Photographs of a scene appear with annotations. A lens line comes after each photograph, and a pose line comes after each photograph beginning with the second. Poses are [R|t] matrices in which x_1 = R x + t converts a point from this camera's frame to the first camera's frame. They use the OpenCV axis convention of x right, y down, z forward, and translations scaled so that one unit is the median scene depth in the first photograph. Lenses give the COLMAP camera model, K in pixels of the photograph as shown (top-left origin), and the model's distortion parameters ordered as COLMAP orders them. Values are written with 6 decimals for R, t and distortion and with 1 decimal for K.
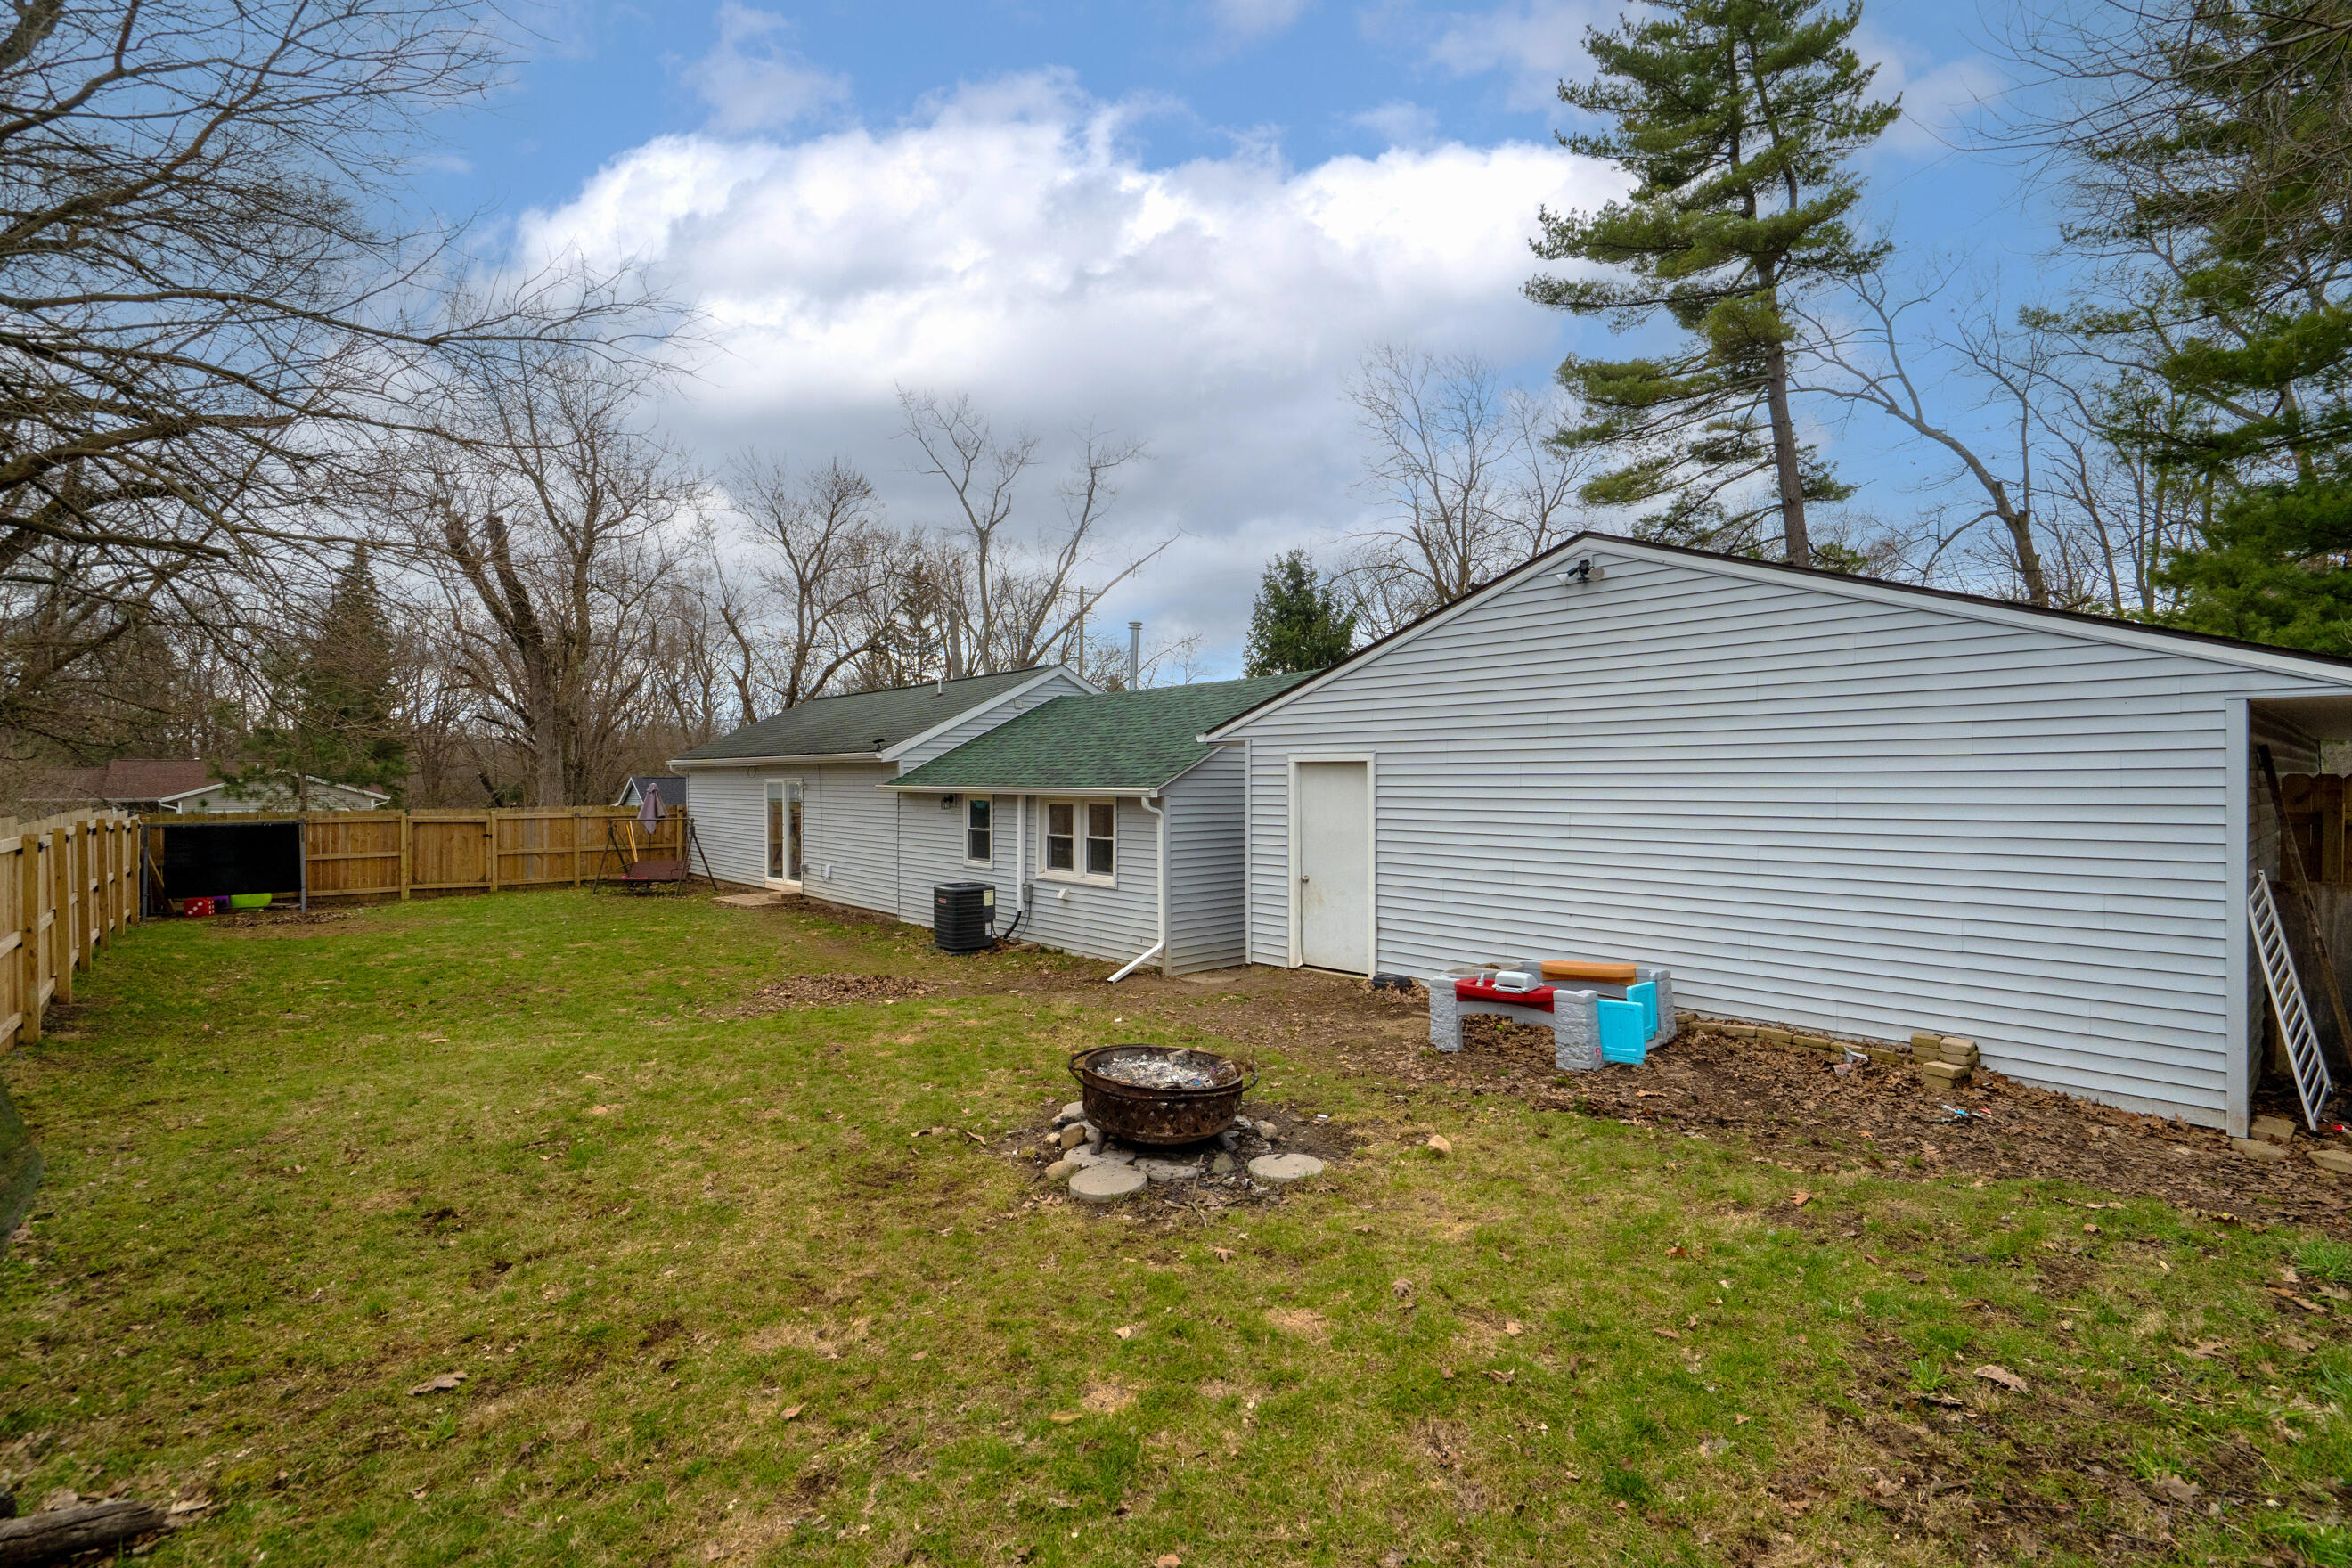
lens RADIAL K [[1024.4, 0, 1175.2], [0, 1024.4, 787.7], [0, 0, 1]] dist [0.003356, 0.000571]
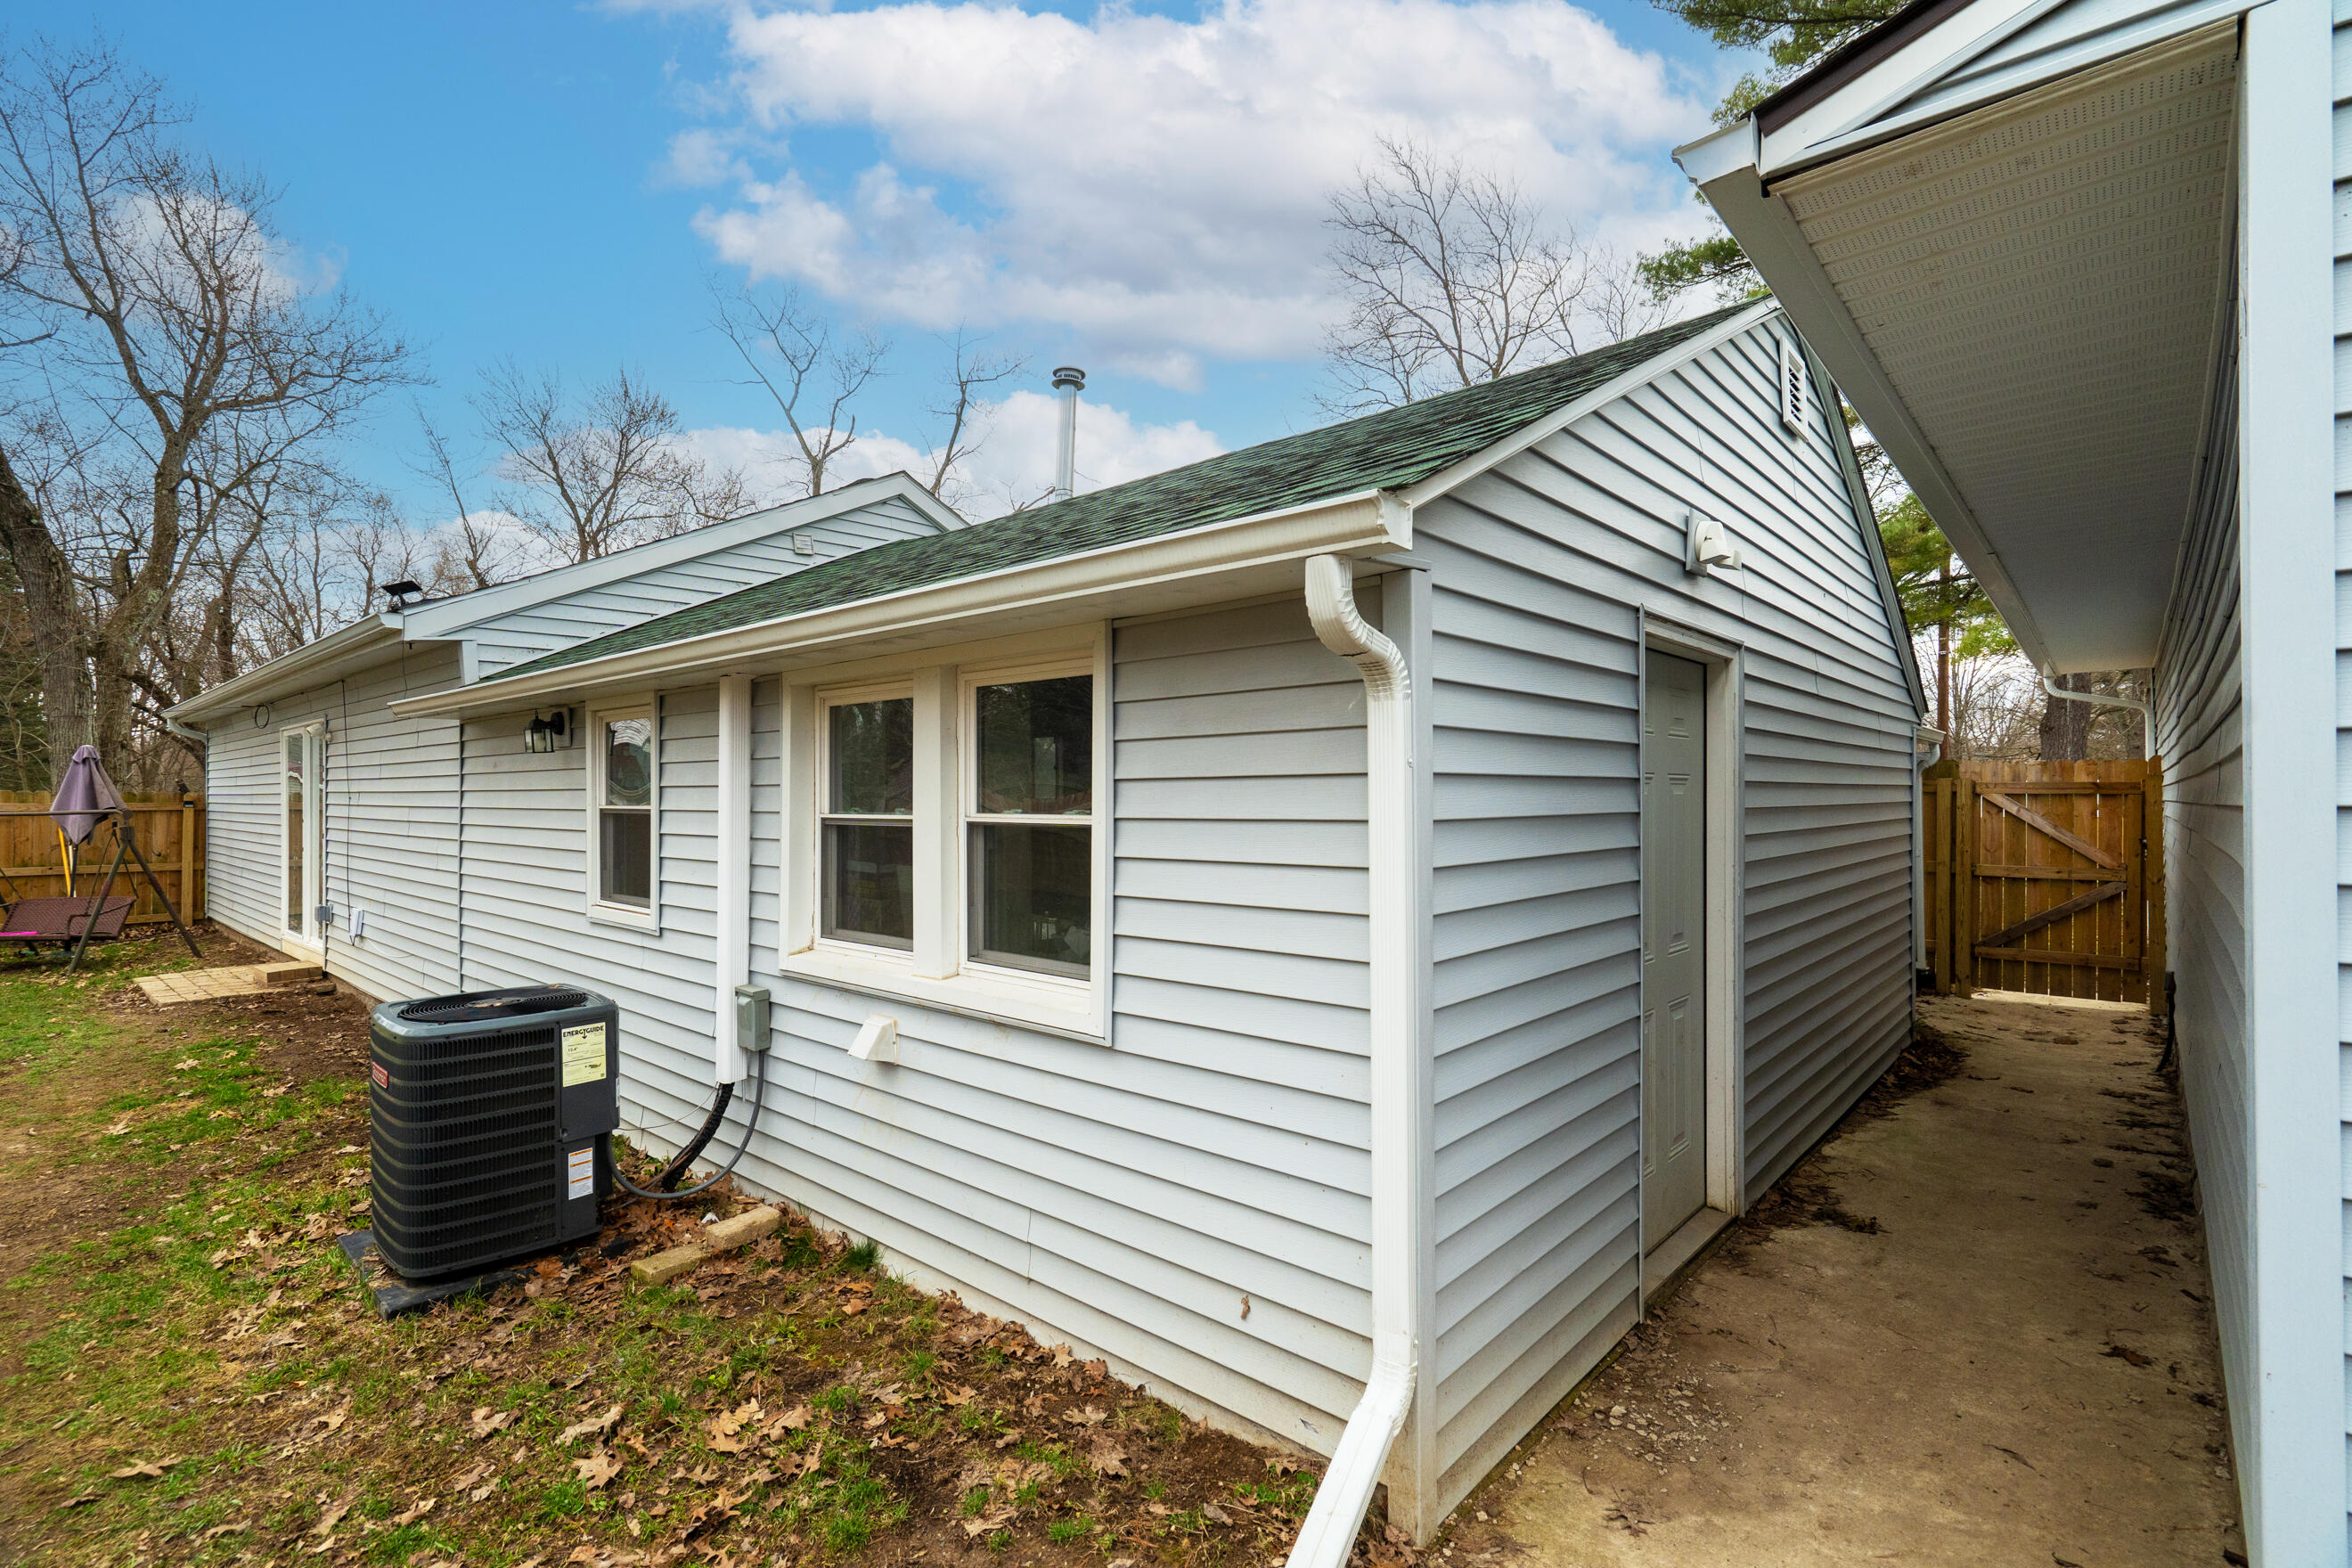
lens RADIAL K [[1084.9, 0, 1237.4], [0, 1084.9, 793.6], [0, 0, 1]] dist [-0.000369, 0.000003]
pose [[0.985437, 0.002738, 0.170018, -0.062768], [-0.001560, 0.999974, -0.007065, 0.041460], [-0.170033, 0.006697, 0.985416, 0.682061]]
